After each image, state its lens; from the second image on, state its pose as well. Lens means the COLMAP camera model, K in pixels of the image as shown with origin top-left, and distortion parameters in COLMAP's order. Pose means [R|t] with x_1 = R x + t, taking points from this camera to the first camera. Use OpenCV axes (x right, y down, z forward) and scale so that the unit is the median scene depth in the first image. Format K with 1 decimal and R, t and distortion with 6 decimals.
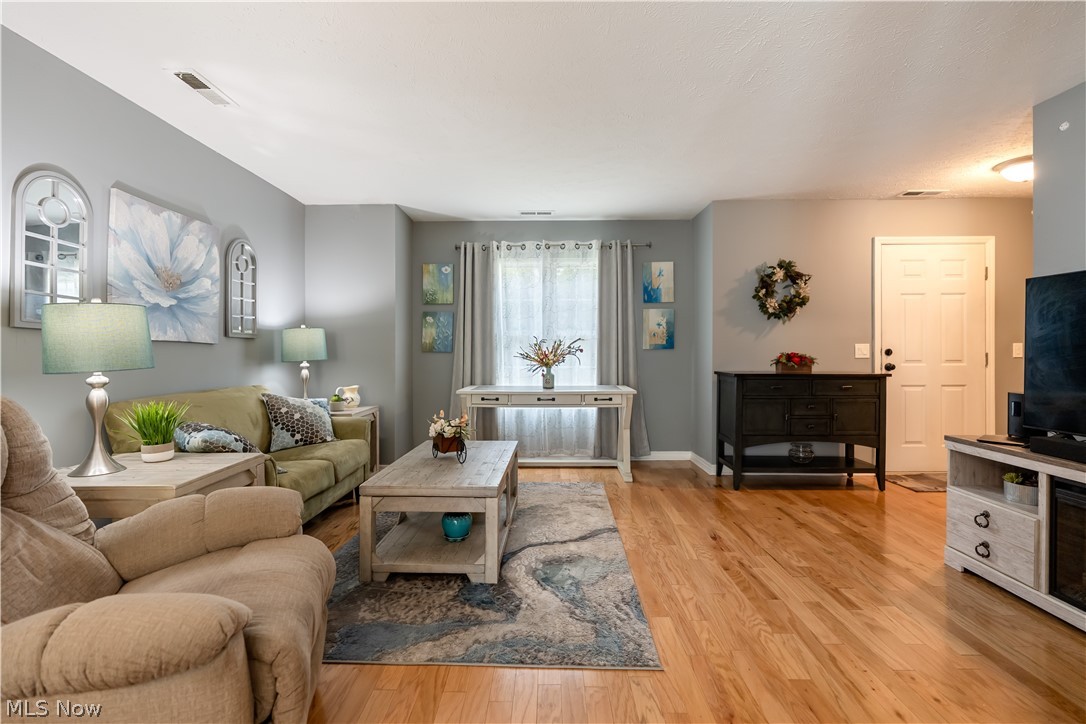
lens RADIAL K [[489.1, 0, 546.9], [0, 489.1, 346.7], [0, 0, 1]] dist [-0.006864, 0.000286]
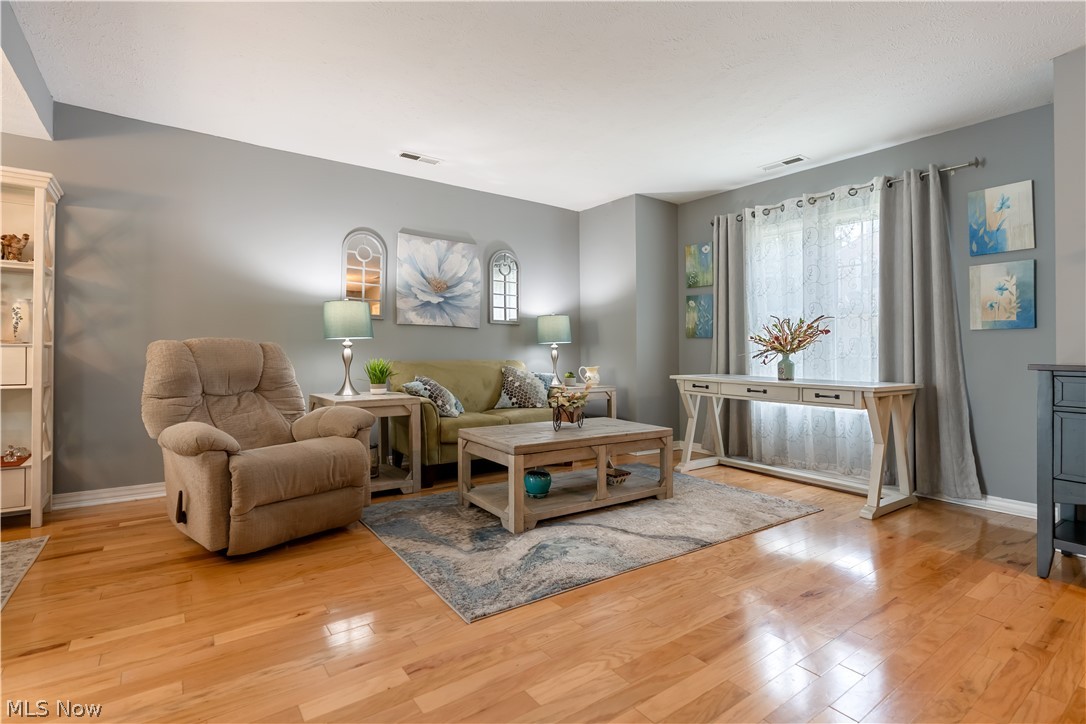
lens RADIAL K [[524.8, 0, 547.2], [0, 524.8, 342.9], [0, 0, 1]] dist [0.001173, 0.000407]
pose [[0.607303, -0.002029, -0.794467, 0.482047], [-0.003826, 0.999978, -0.005478, 0.033119], [0.794461, 0.006366, 0.607282, 0.184053]]
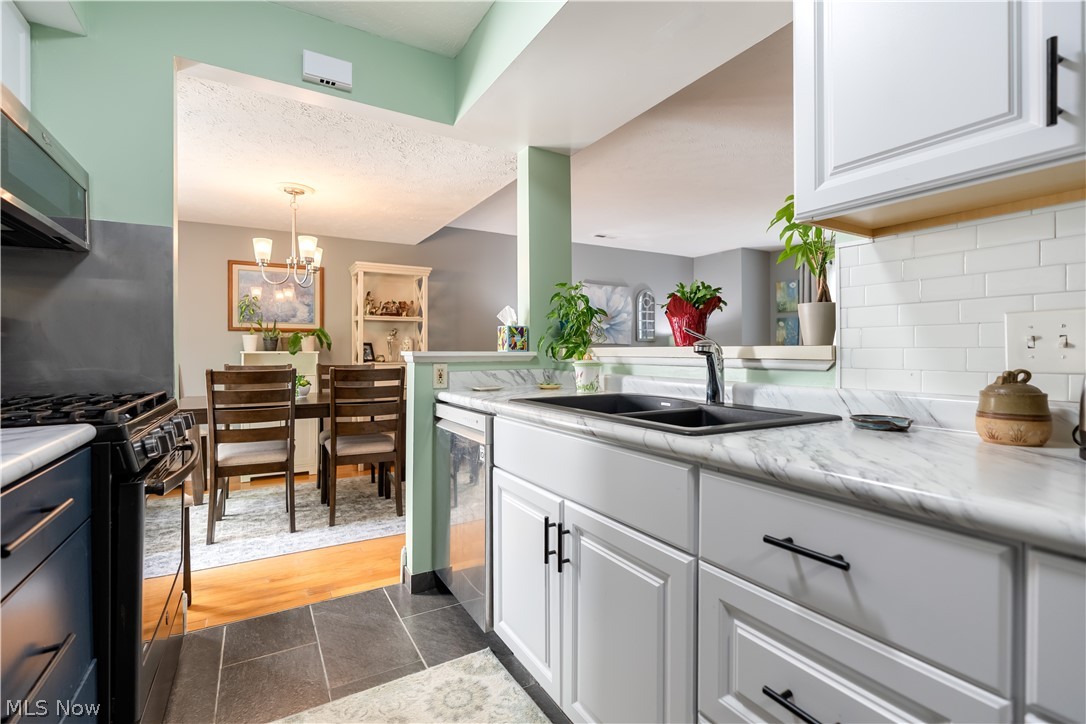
lens RADIAL K [[489.0, 0, 541.0], [0, 489.0, 359.3], [0, 0, 1]] dist [-0.008301, 0.000310]
pose [[0.515639, 0.016708, -0.856643, 0.665084], [0.008951, 0.999650, 0.024885, 0.001115], [0.856759, -0.020500, 0.515310, -0.282301]]
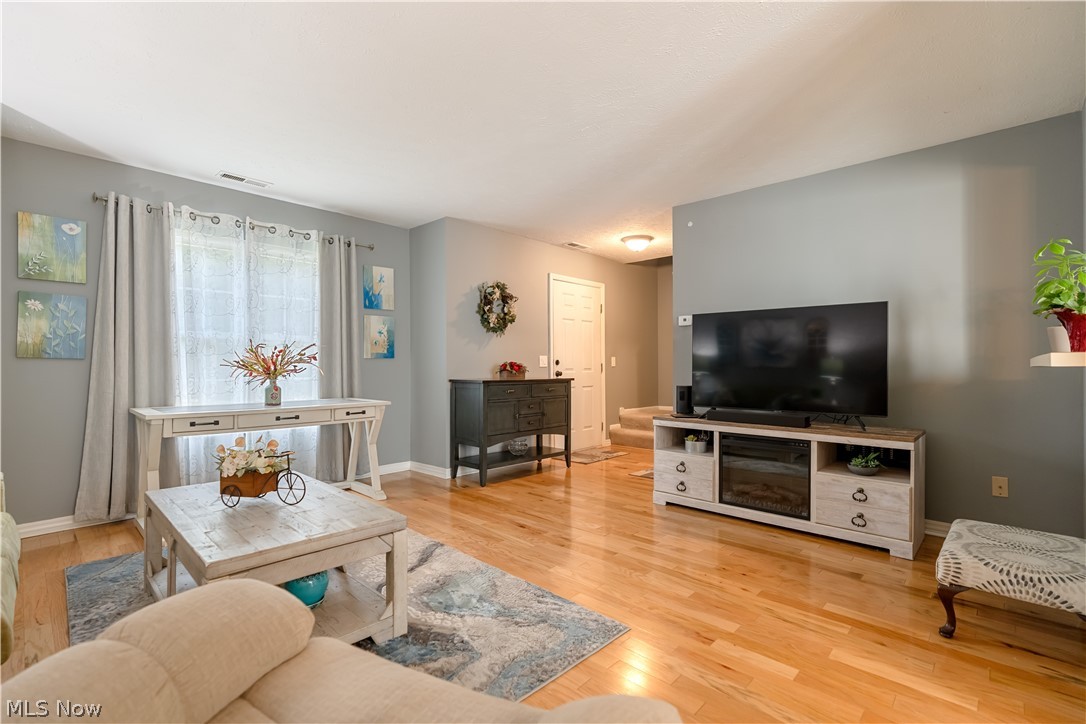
lens RADIAL K [[489.0, 0, 541.0], [0, 489.0, 359.3], [0, 0, 1]] dist [-0.008301, 0.000310]
pose [[0.676721, 0.011634, 0.736148, -0.304525], [-0.007456, 0.999932, -0.008949, 0.015388], [-0.736202, 0.000567, 0.676762, 0.149269]]
